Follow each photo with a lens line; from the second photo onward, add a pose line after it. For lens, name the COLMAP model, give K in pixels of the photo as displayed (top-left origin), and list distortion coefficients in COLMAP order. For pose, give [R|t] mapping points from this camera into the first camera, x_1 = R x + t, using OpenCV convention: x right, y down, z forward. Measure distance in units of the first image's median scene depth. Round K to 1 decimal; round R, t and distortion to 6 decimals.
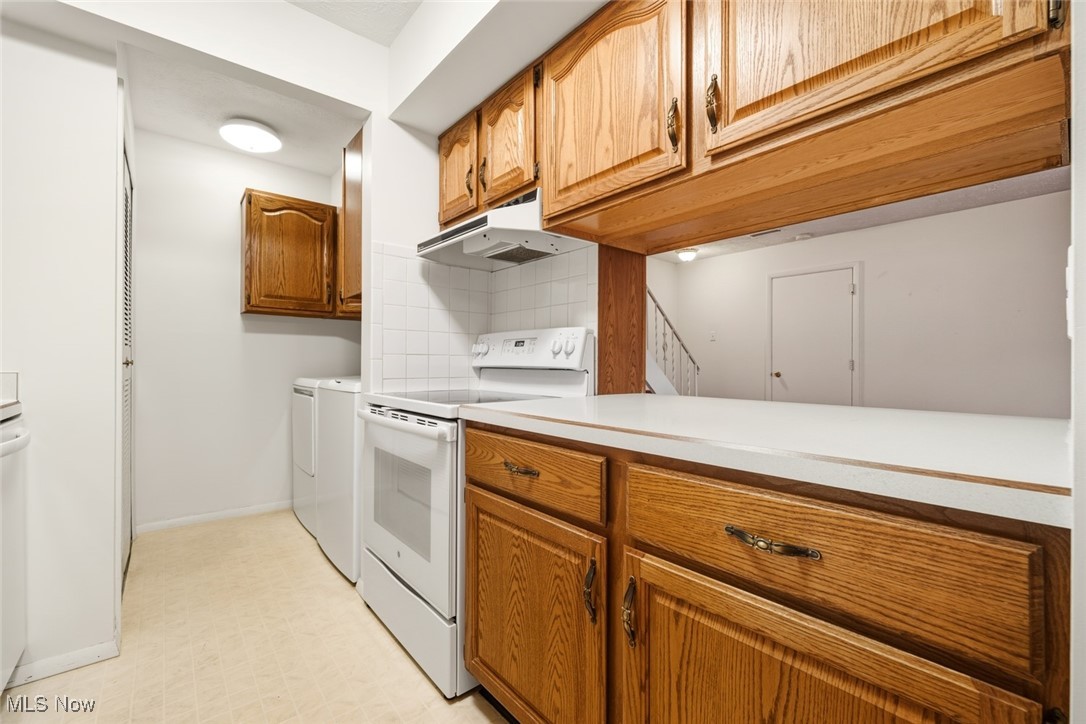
lens RADIAL K [[453.0, 0, 543.0], [0, 453.0, 362.0], [0, 0, 1]] dist [0.000455, 0.000161]
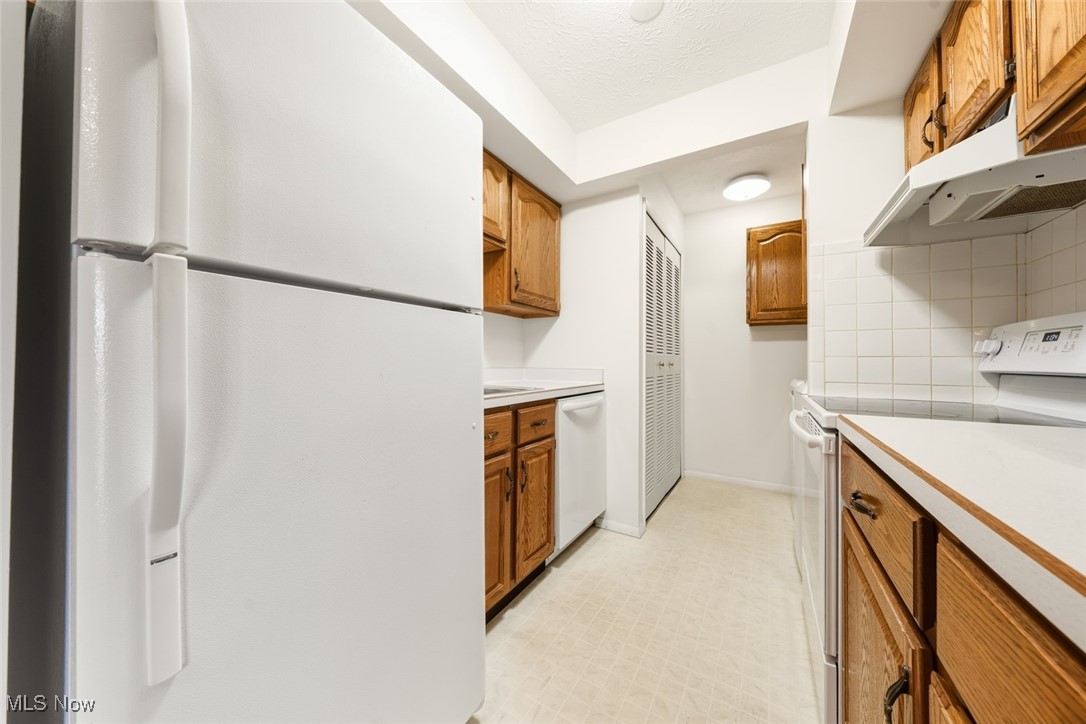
lens RADIAL K [[372.5, 0, 535.3], [0, 372.5, 355.1], [0, 0, 1]] dist [-0.000459, 0.000008]
pose [[0.309214, -0.019796, -0.950786, 0.197260], [-0.005398, 0.999731, -0.022570, 0.000755], [0.950977, 0.012112, 0.309024, 0.139934]]
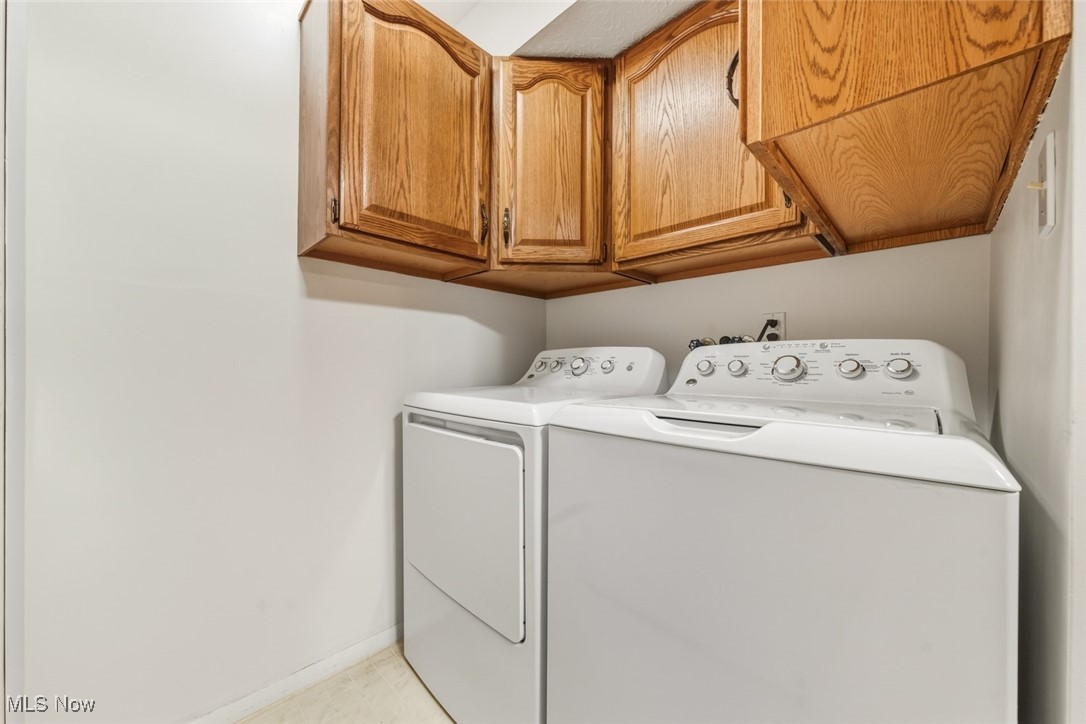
lens RADIAL K [[401.4, 0, 542.9], [0, 401.4, 365.4], [0, 0, 1]] dist [-0.000432, 0.000092]
pose [[0.995742, 0.003213, 0.092127, -0.624797], [-0.003195, 0.999995, -0.000349, 0.008056], [-0.092128, 0.000053, 0.995747, 0.774577]]
